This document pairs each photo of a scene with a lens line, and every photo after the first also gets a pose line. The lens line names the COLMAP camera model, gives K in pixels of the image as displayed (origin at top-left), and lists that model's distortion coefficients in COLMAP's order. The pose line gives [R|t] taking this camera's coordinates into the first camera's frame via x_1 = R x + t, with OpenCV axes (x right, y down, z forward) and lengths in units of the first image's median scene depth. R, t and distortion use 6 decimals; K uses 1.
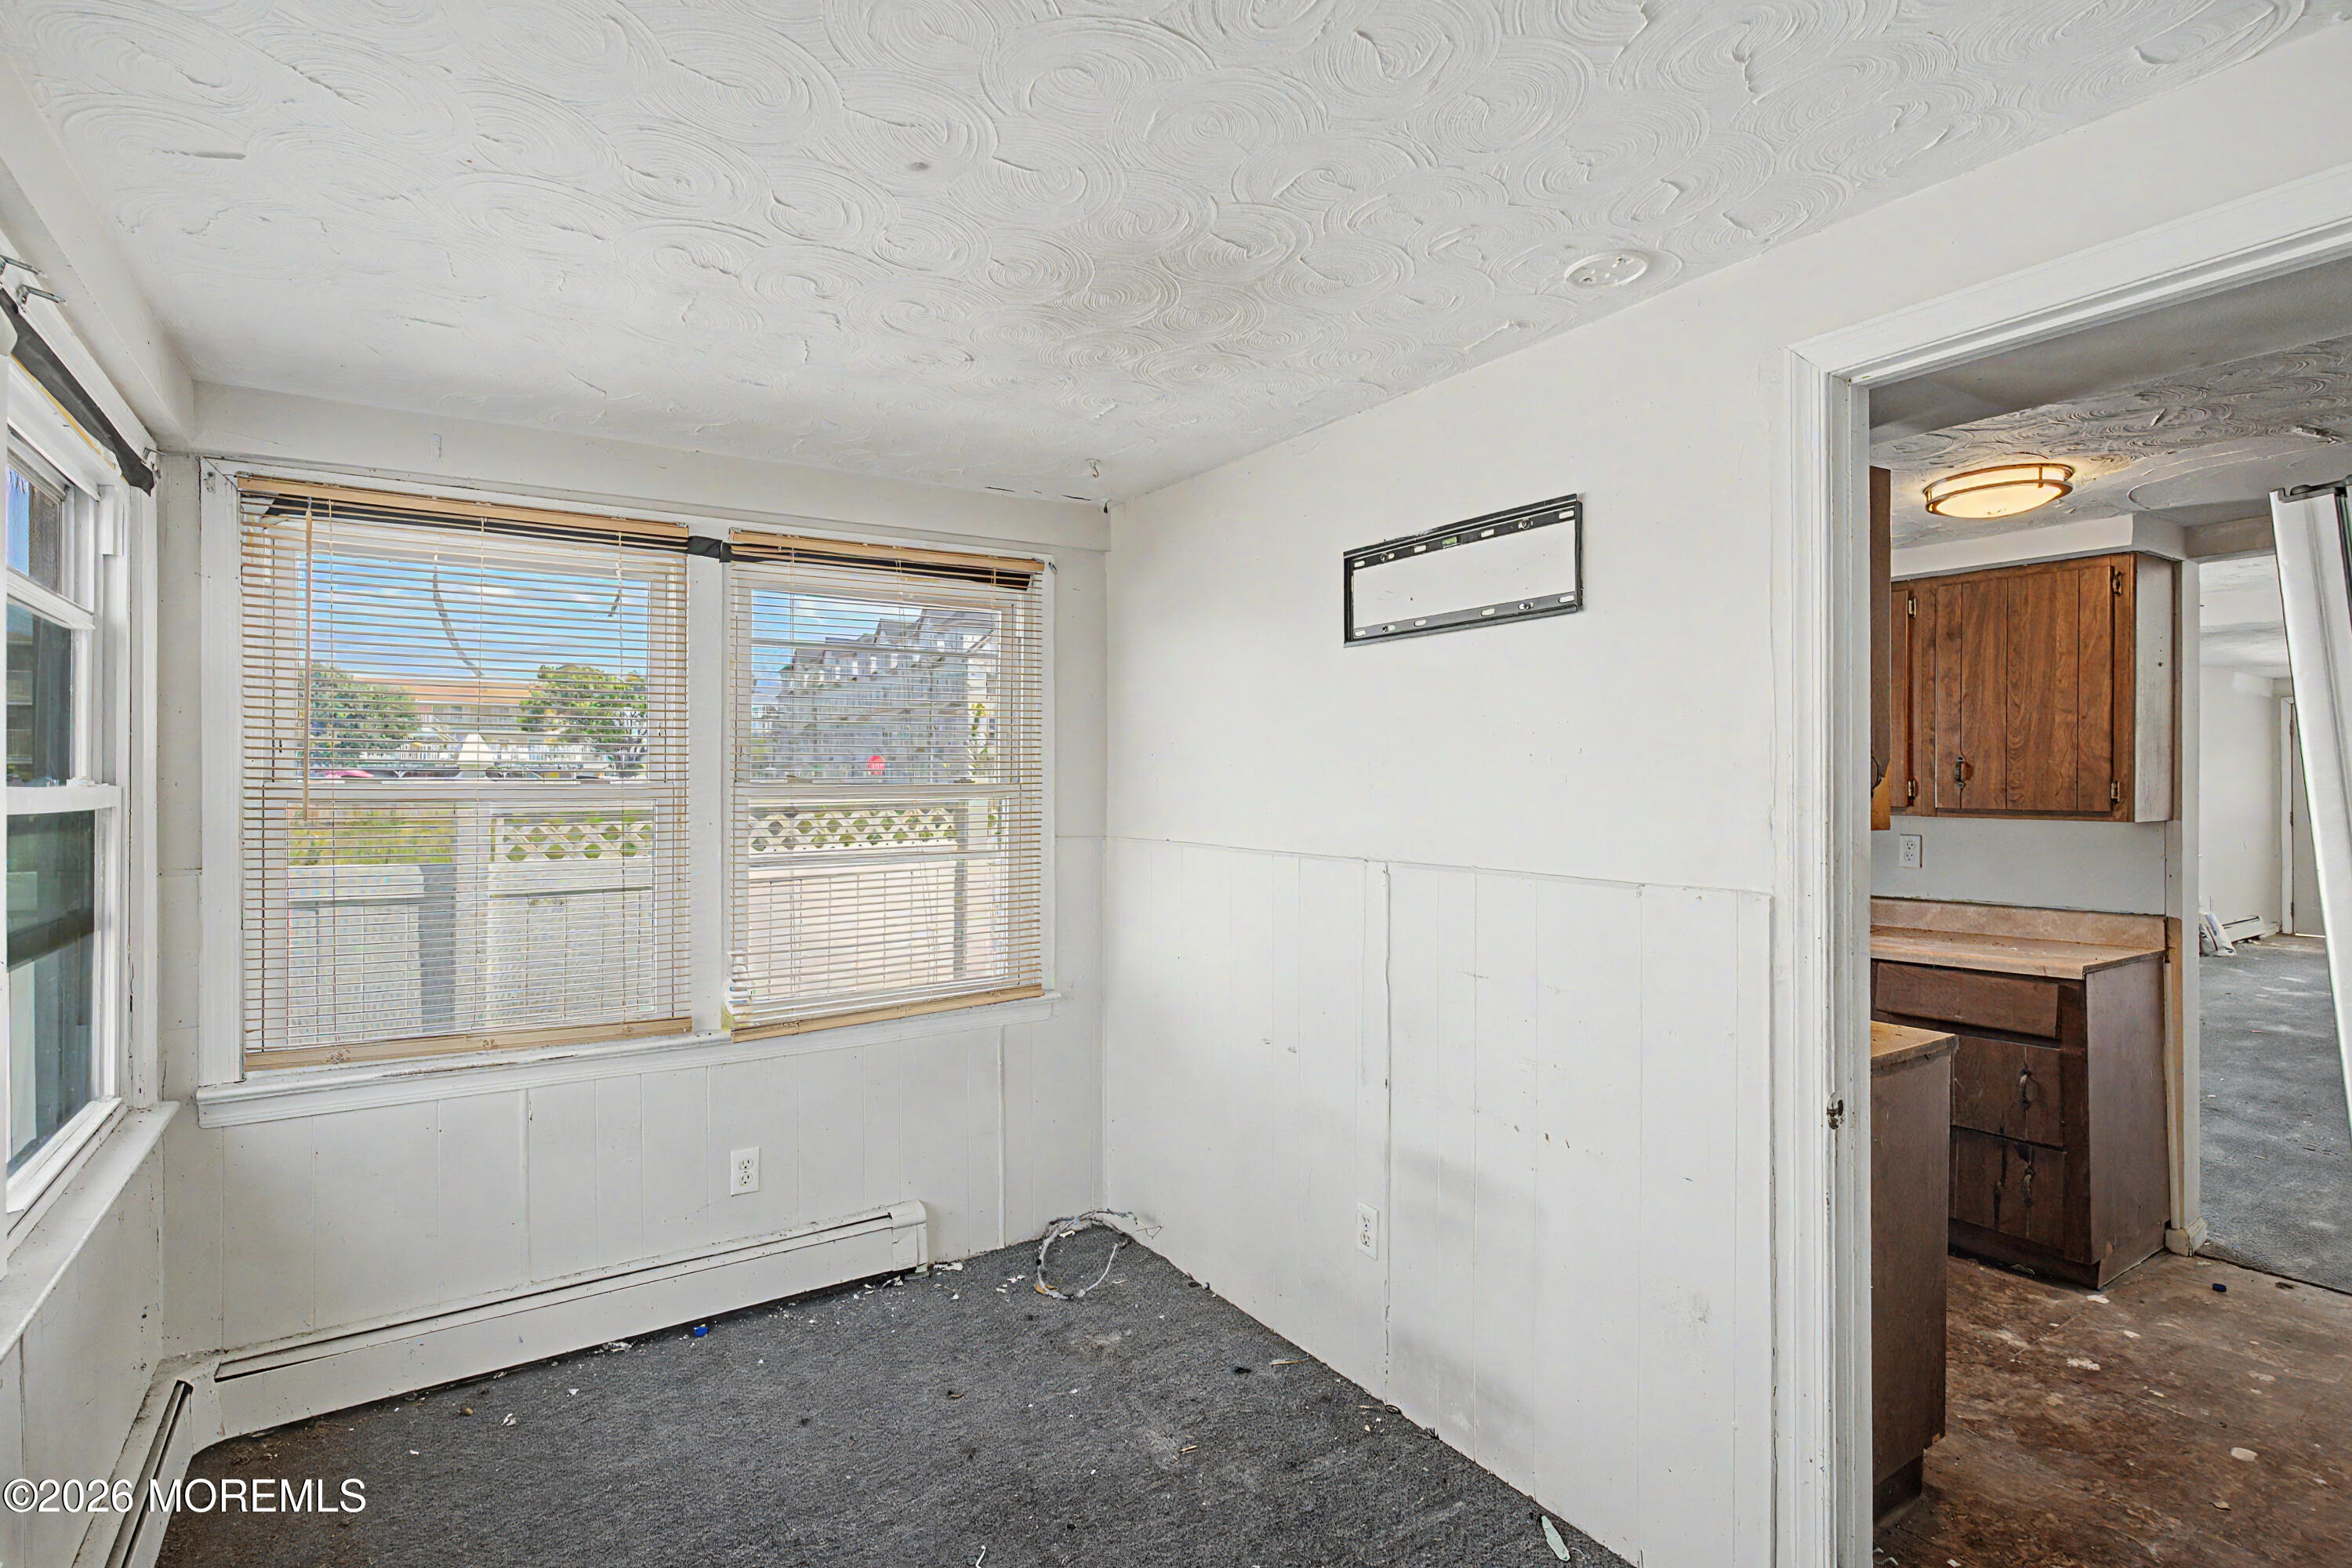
lens RADIAL K [[1150.6, 0, 1193.3], [0, 1150.6, 784.5], [0, 0, 1]] dist [-0.004912, 0.004522]
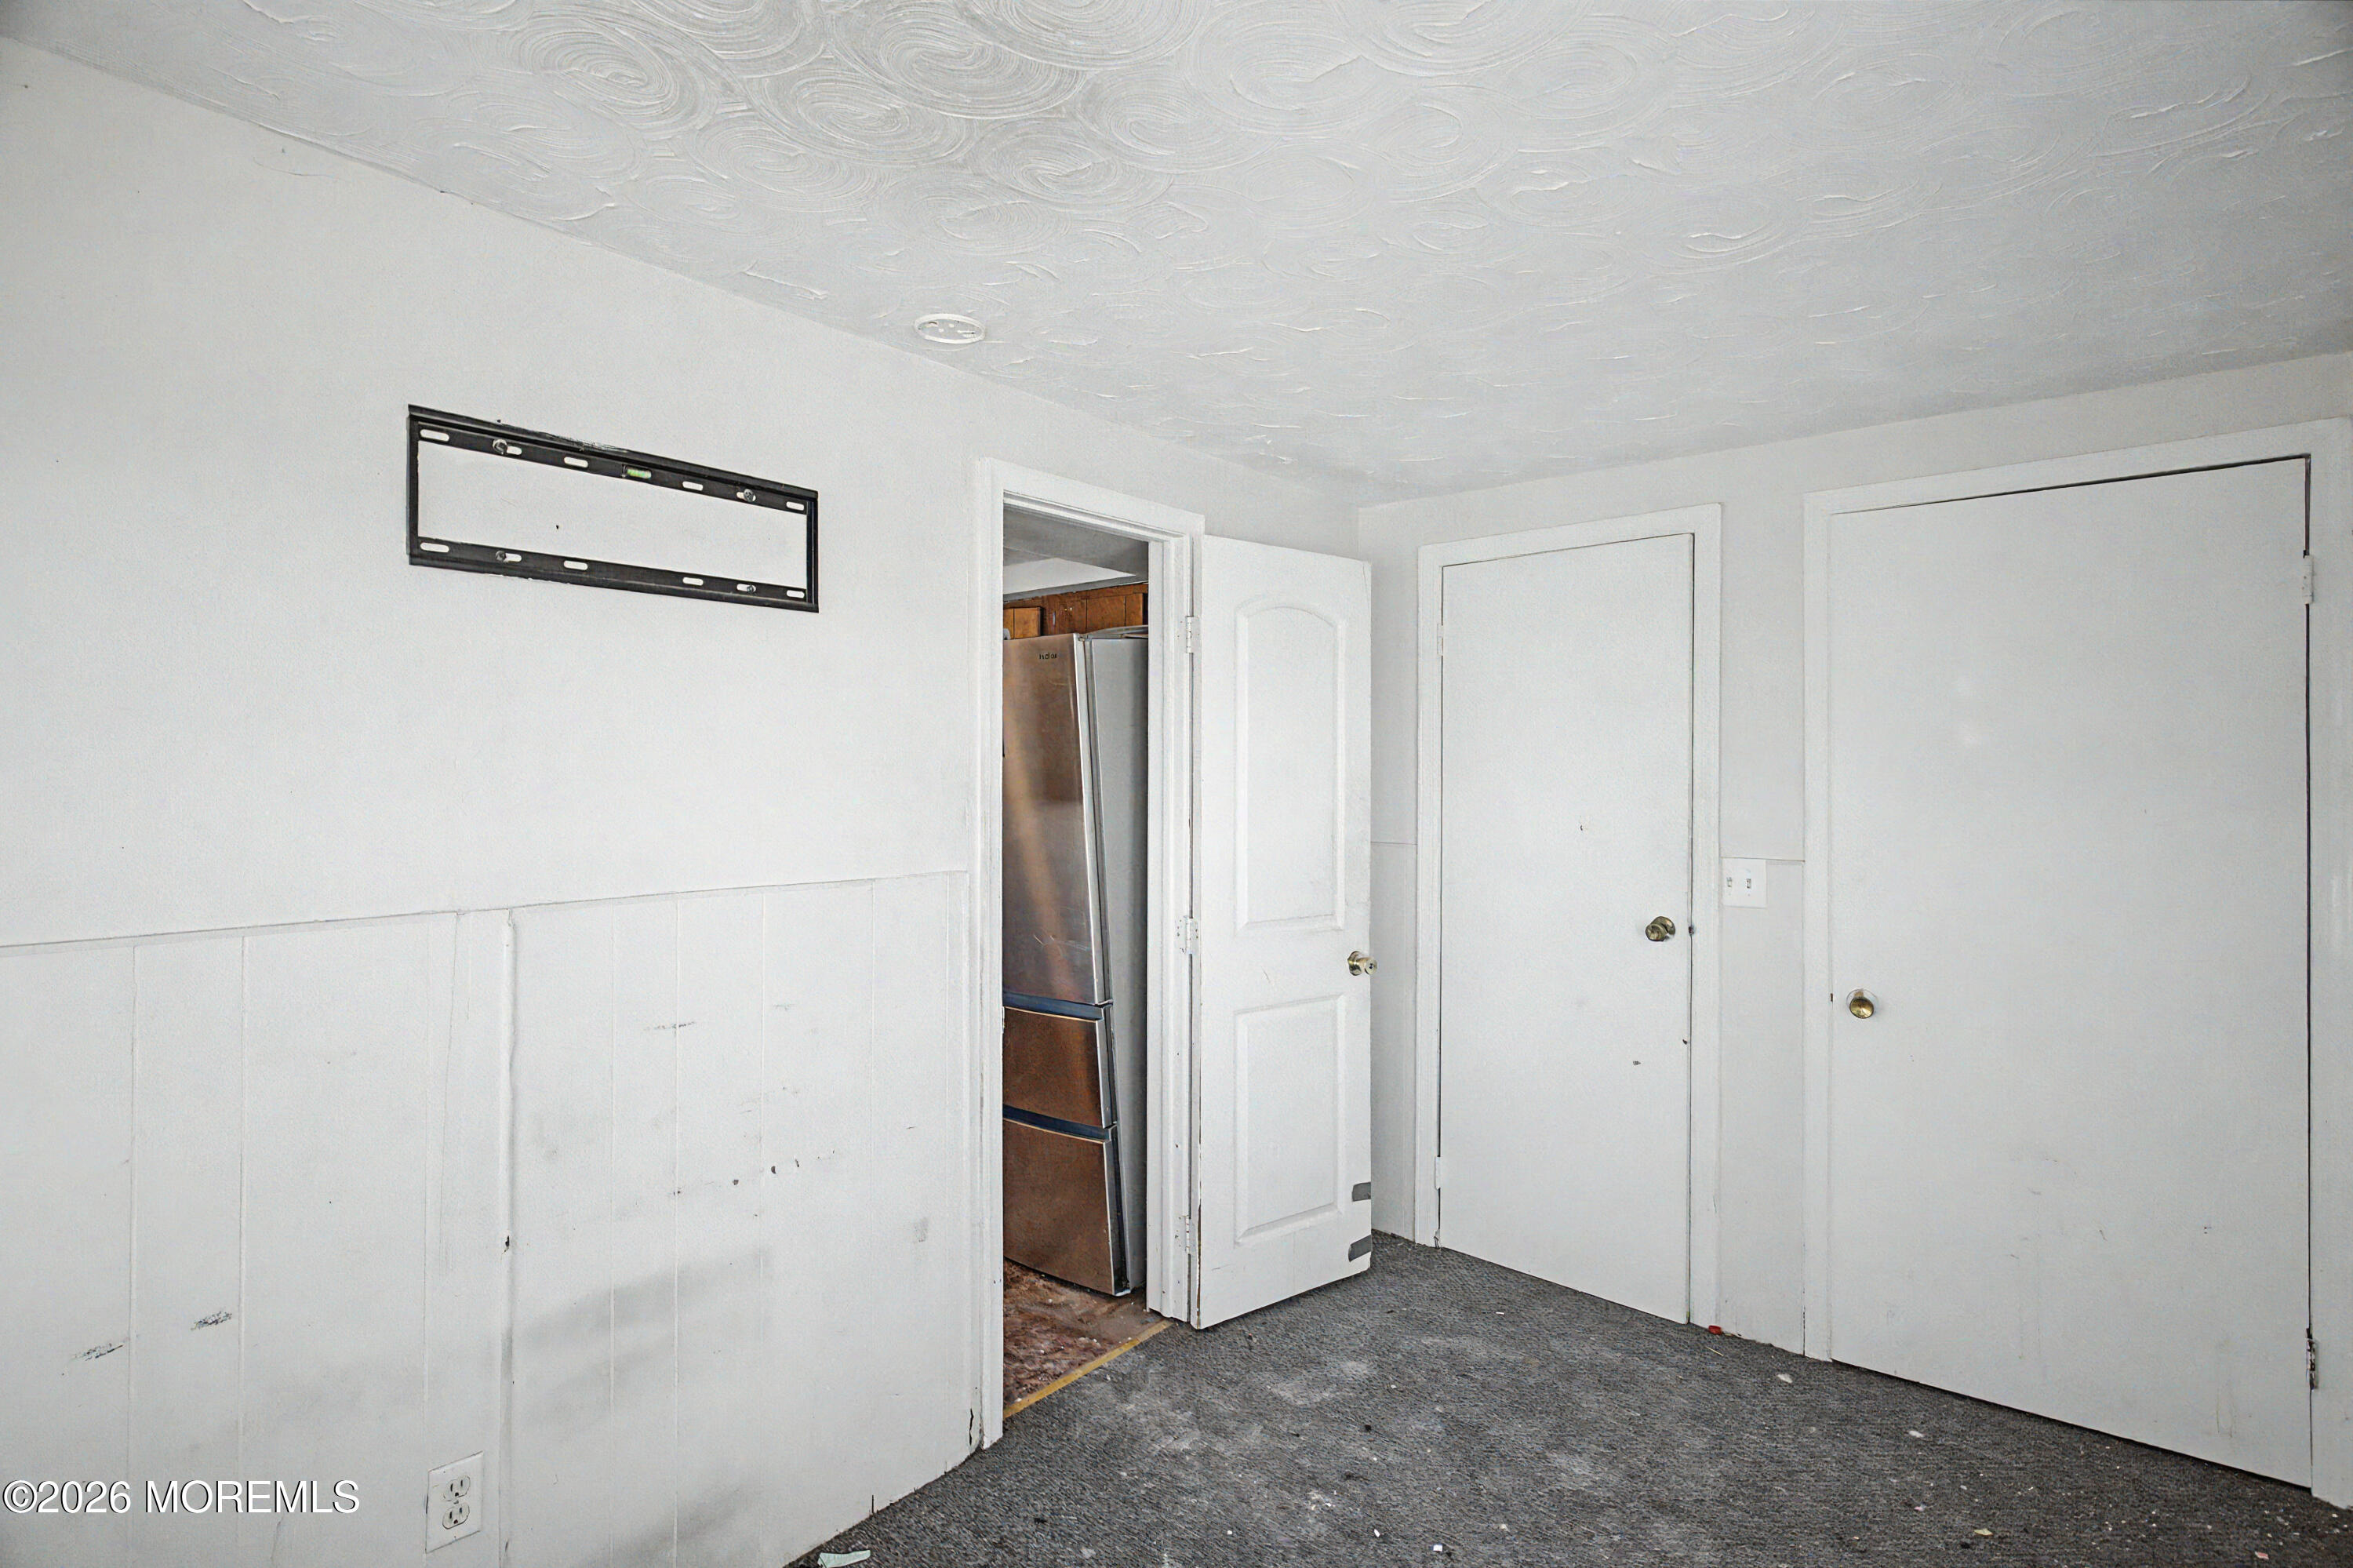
lens RADIAL K [[1151.2, 0, 1174.7], [0, 1151.2, 782.1], [0, 0, 1]] dist [-0.004912, 0.004522]
pose [[-0.283484, -0.005795, 0.958960, -0.647637], [0.004937, 0.999960, 0.007503, -0.009688], [-0.958964, 0.006861, -0.283444, 0.920053]]
